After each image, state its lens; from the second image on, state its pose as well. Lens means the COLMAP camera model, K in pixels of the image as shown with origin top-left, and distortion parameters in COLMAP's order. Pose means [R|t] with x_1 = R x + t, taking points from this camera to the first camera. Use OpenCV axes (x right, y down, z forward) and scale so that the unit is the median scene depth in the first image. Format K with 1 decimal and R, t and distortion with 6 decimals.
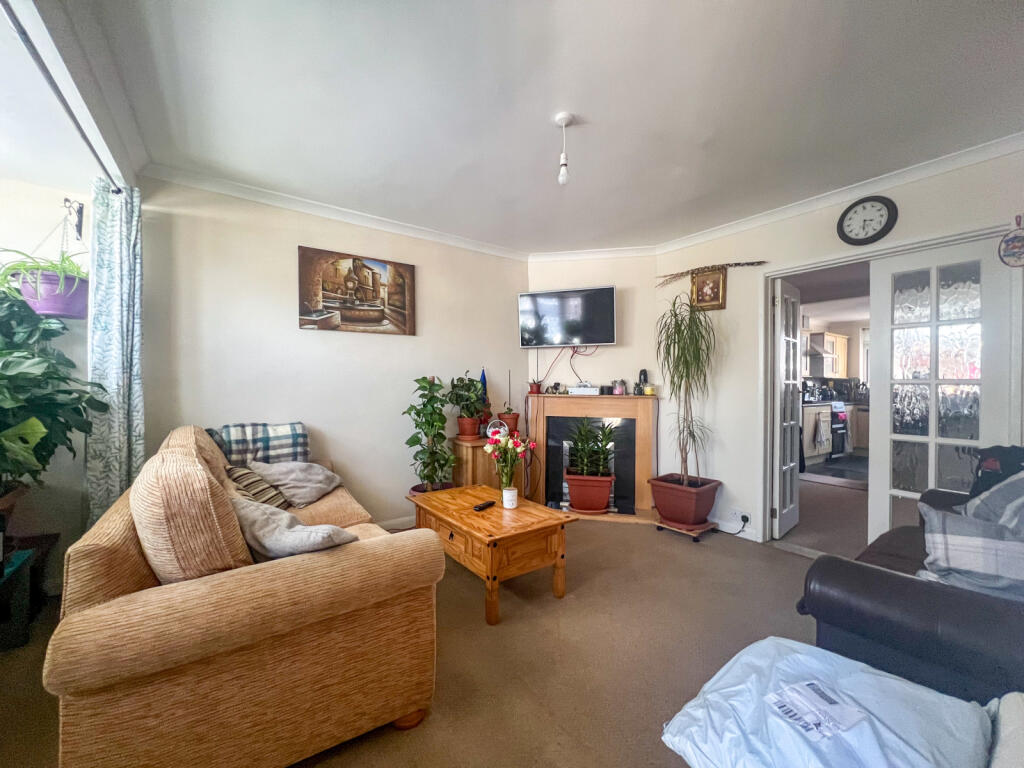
lens RADIAL K [[424.8, 0, 512.0], [0, 424.8, 384.0], [0, 0, 1]] dist [-0.001197, -0.000360]
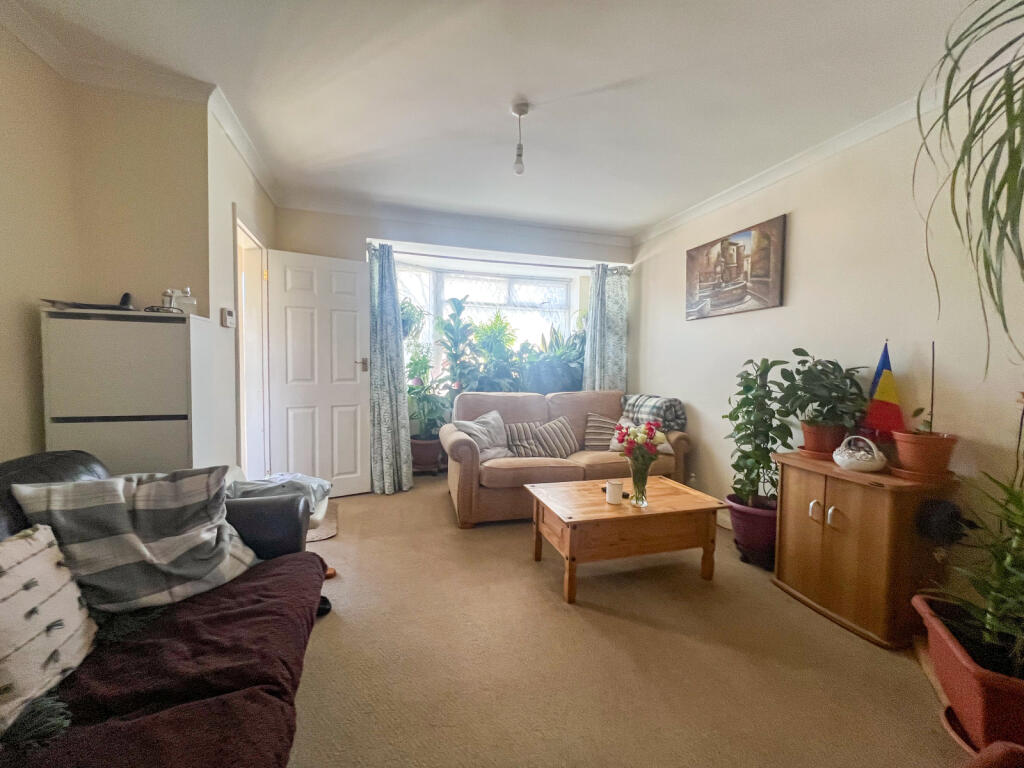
lens RADIAL K [[424.8, 0, 512.0], [0, 424.8, 384.0], [0, 0, 1]] dist [-0.001197, -0.000360]
pose [[-0.320504, 0.028763, -0.946810, 0.708353], [-0.020657, 0.999089, 0.037344, 0.009776], [0.947022, 0.031527, -0.319618, 0.839191]]
